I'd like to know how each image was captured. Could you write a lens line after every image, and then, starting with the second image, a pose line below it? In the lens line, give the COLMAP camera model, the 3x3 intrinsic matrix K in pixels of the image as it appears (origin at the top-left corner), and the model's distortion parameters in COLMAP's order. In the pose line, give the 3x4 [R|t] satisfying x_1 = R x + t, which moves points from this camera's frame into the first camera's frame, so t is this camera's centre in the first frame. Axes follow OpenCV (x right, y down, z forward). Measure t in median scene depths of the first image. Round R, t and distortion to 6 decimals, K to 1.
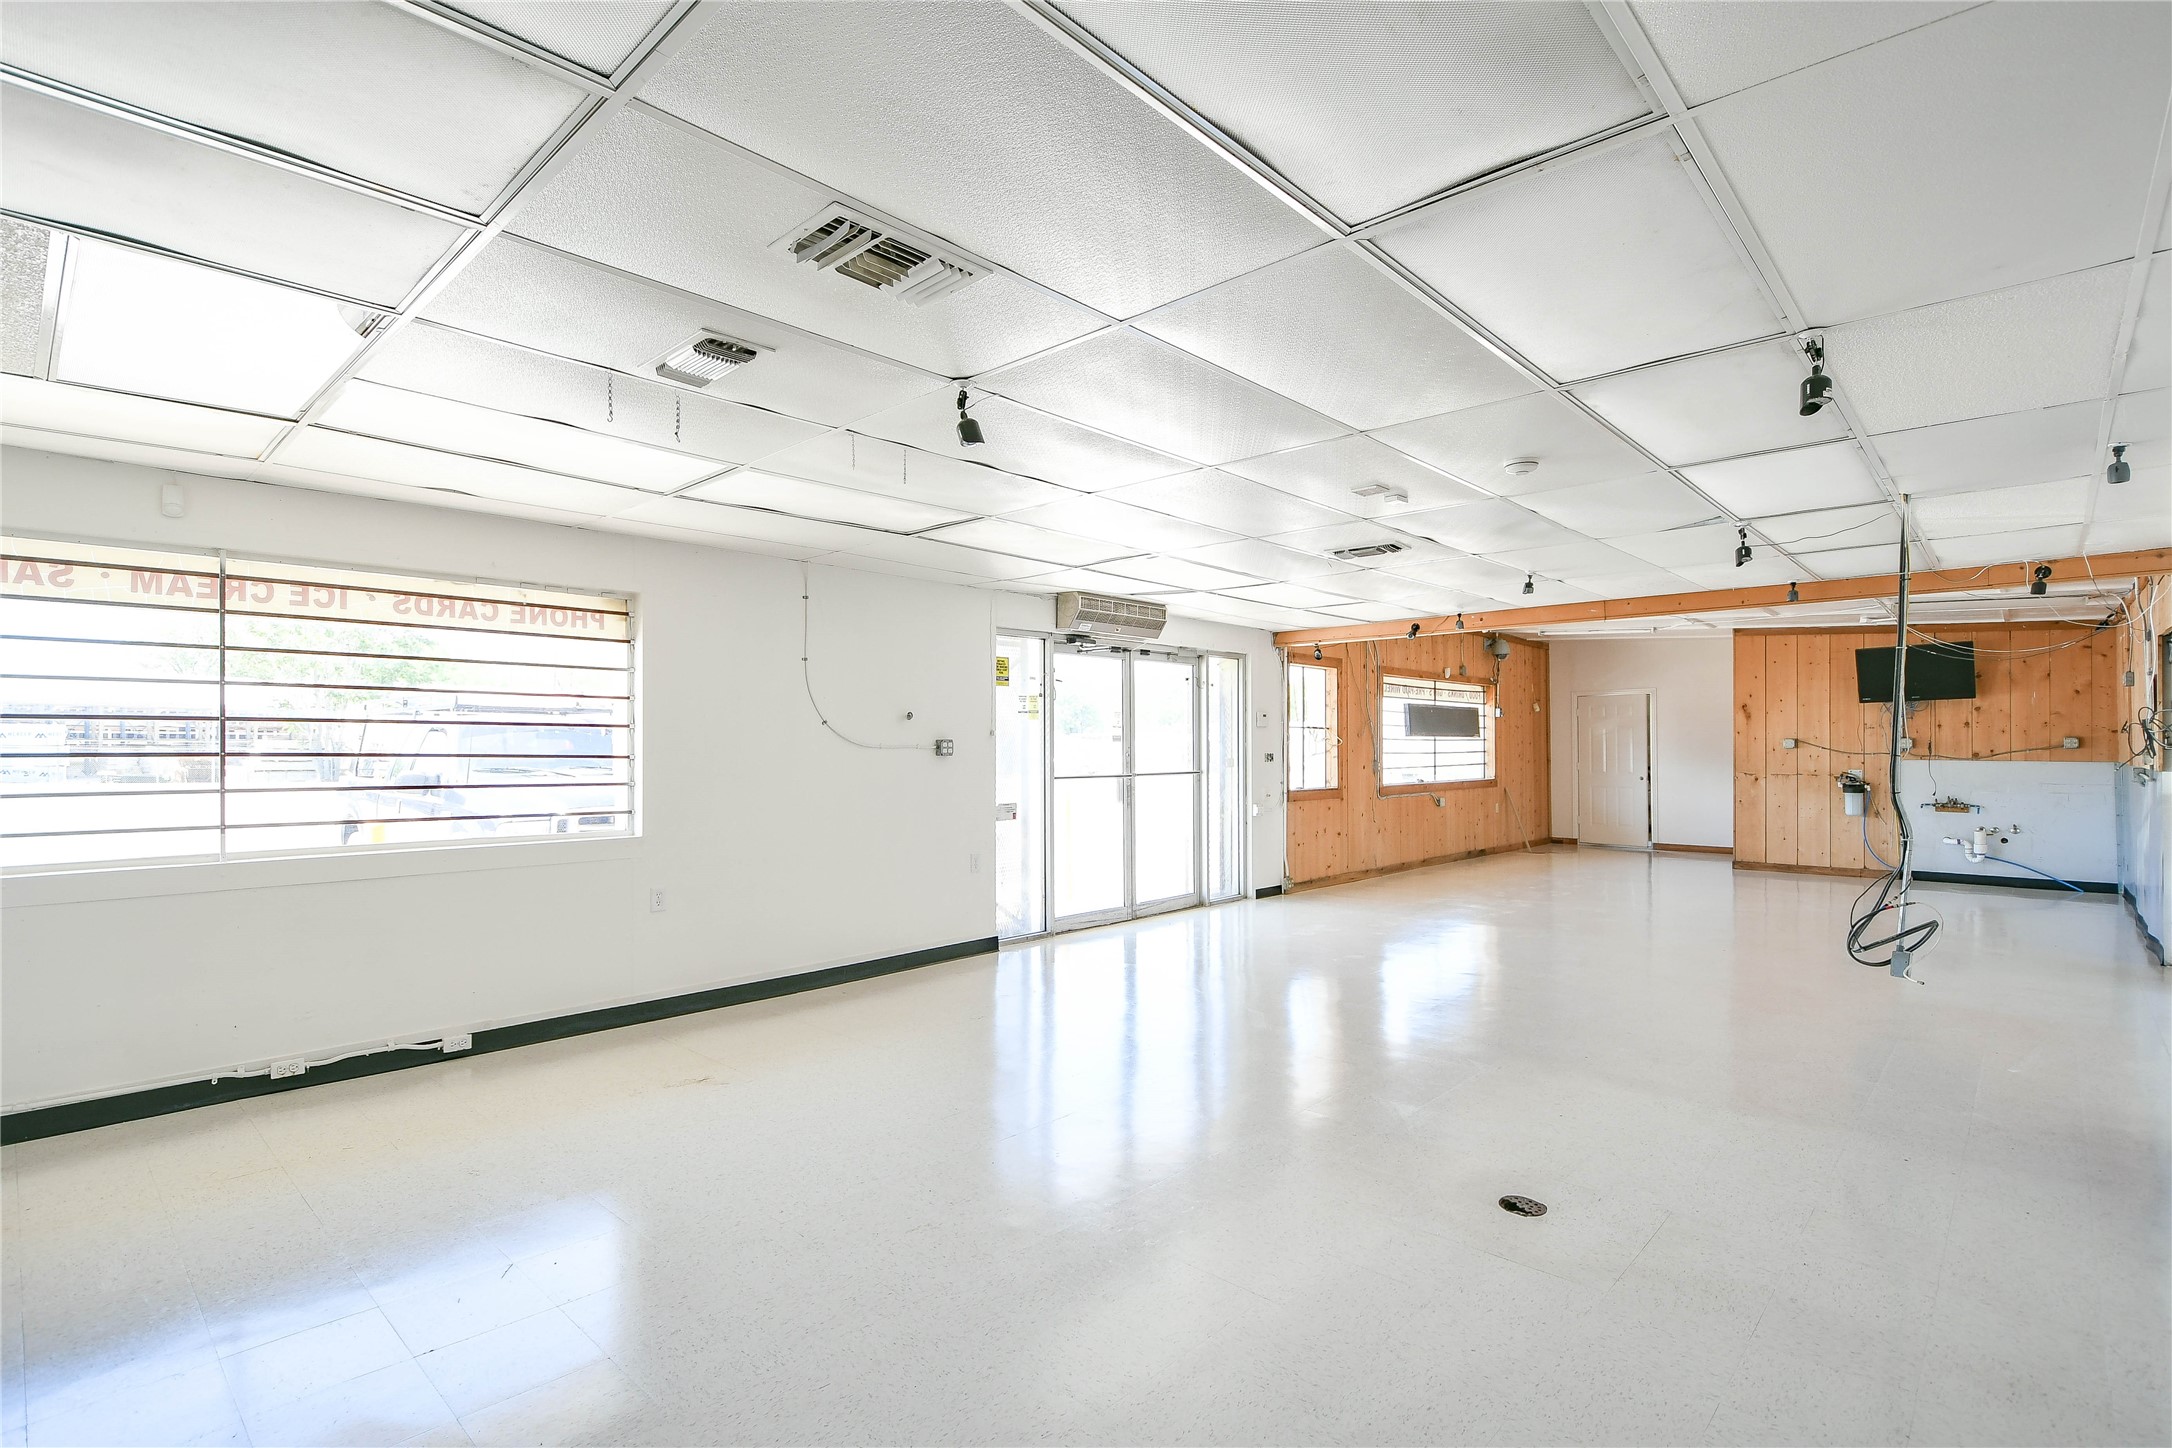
lens RADIAL K [[1031.8, 0, 1073.9], [0, 1031.8, 735.8], [0, 0, 1]] dist [0.025117, -0.022414]
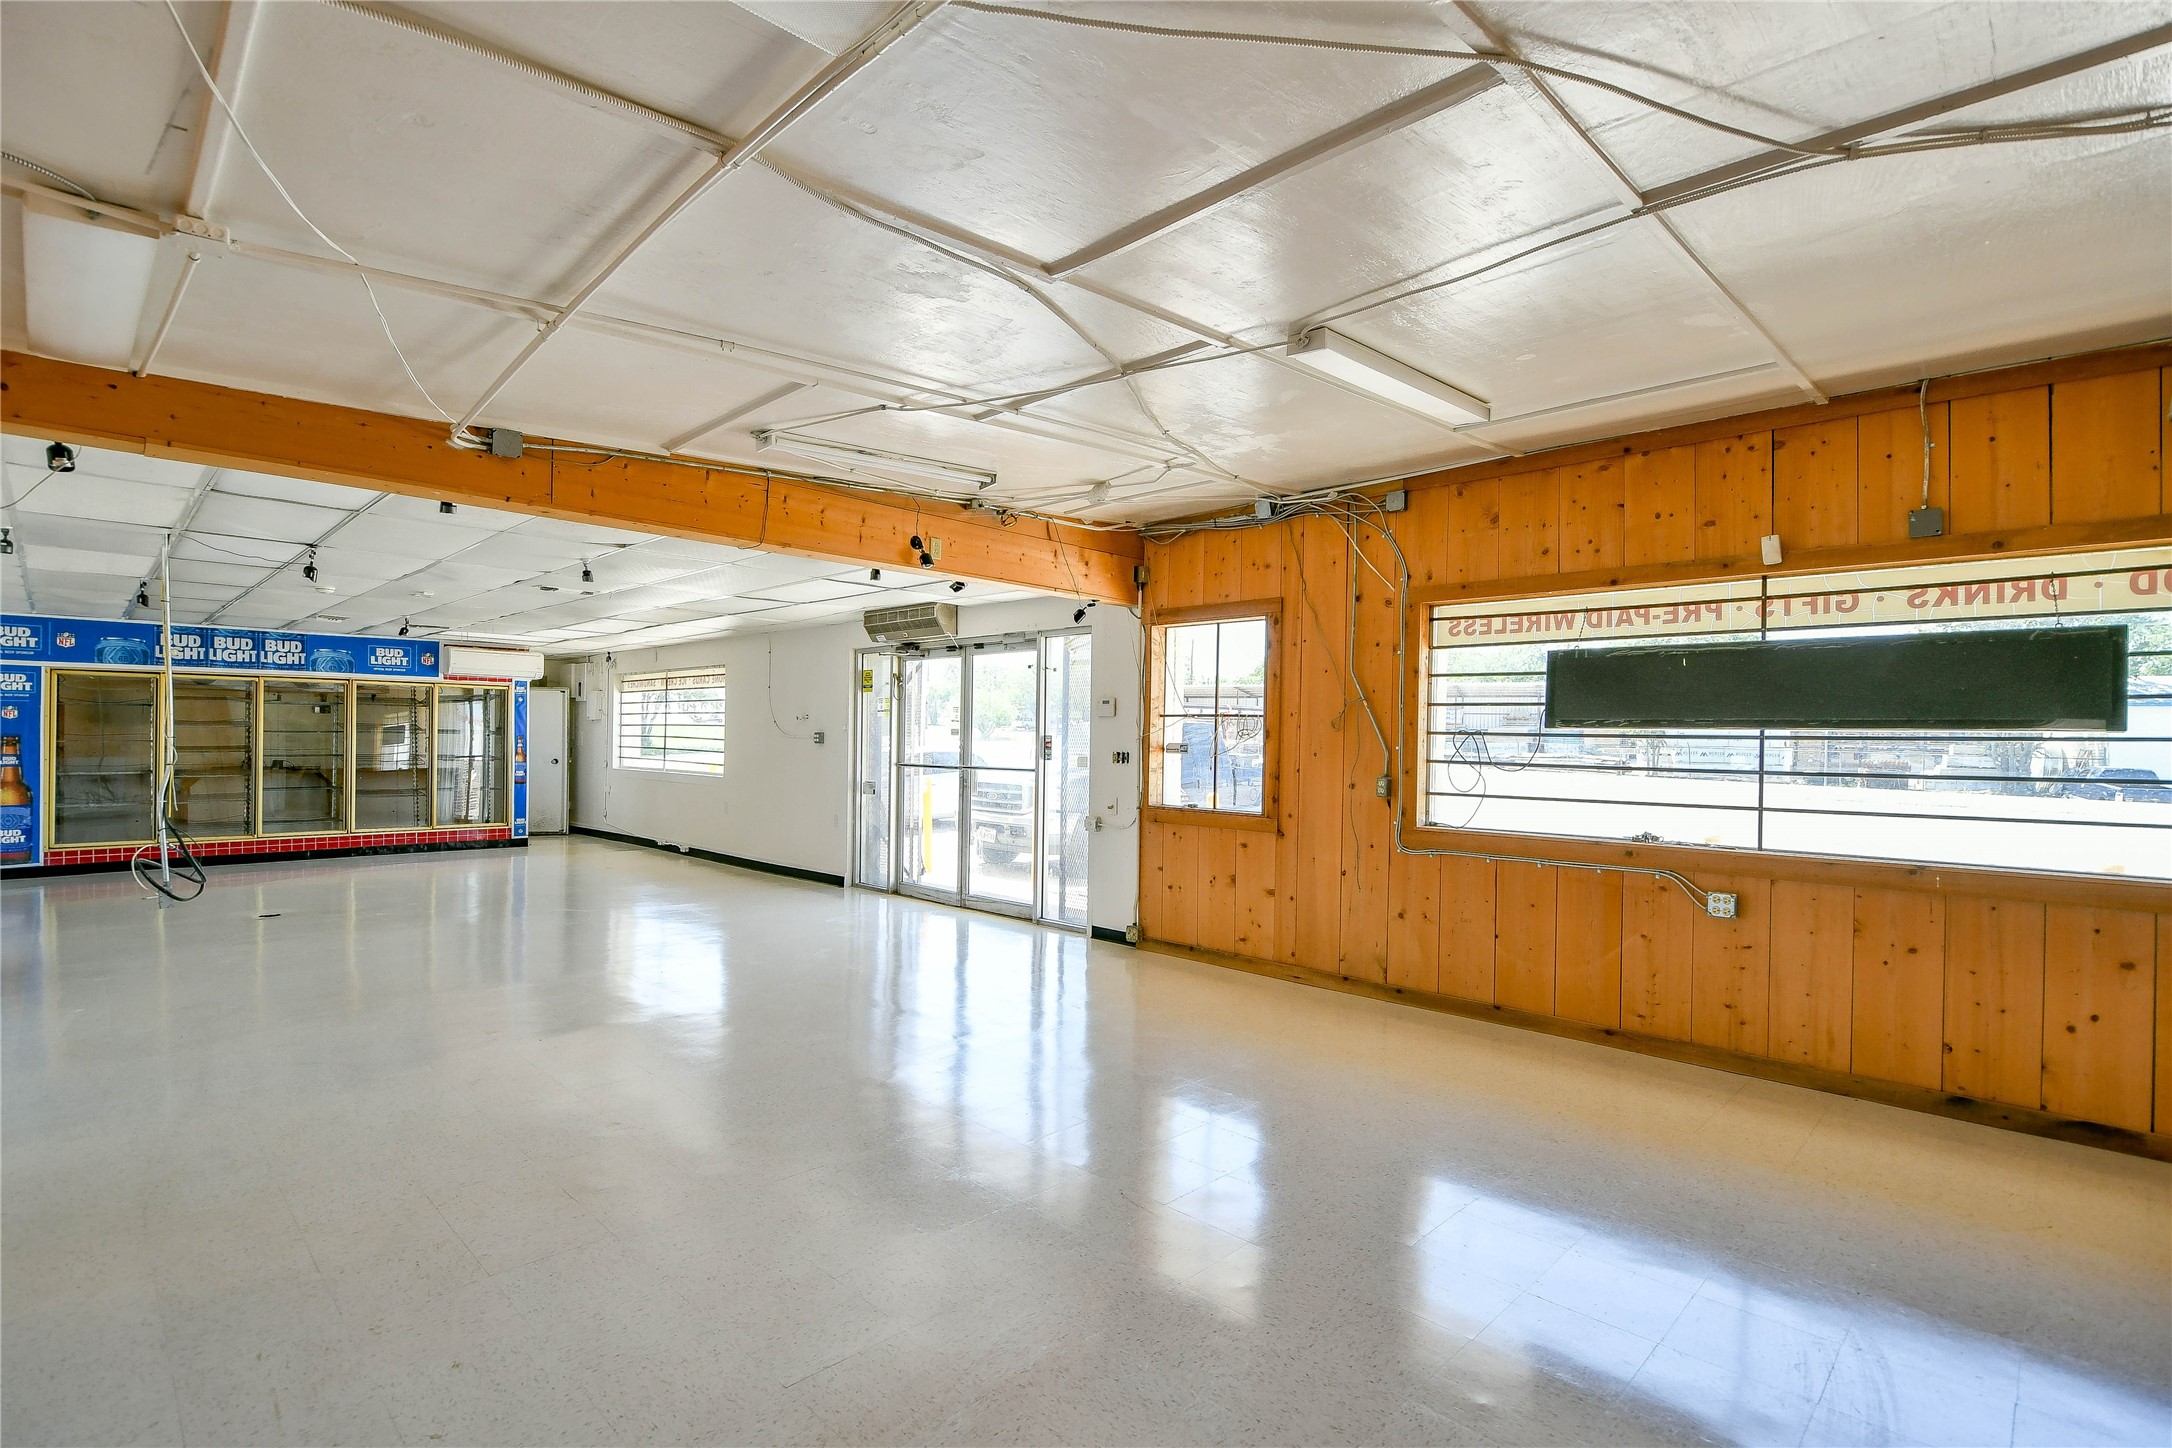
lens RADIAL K [[1031.8, 0, 1073.9], [0, 1031.8, 735.8], [0, 0, 1]] dist [0.025117, -0.022414]
pose [[-0.039165, -0.005012, -0.999220, 0.897140], [-0.007158, 0.999963, -0.004735, 0.008745], [0.999207, 0.006967, -0.039200, 0.953386]]
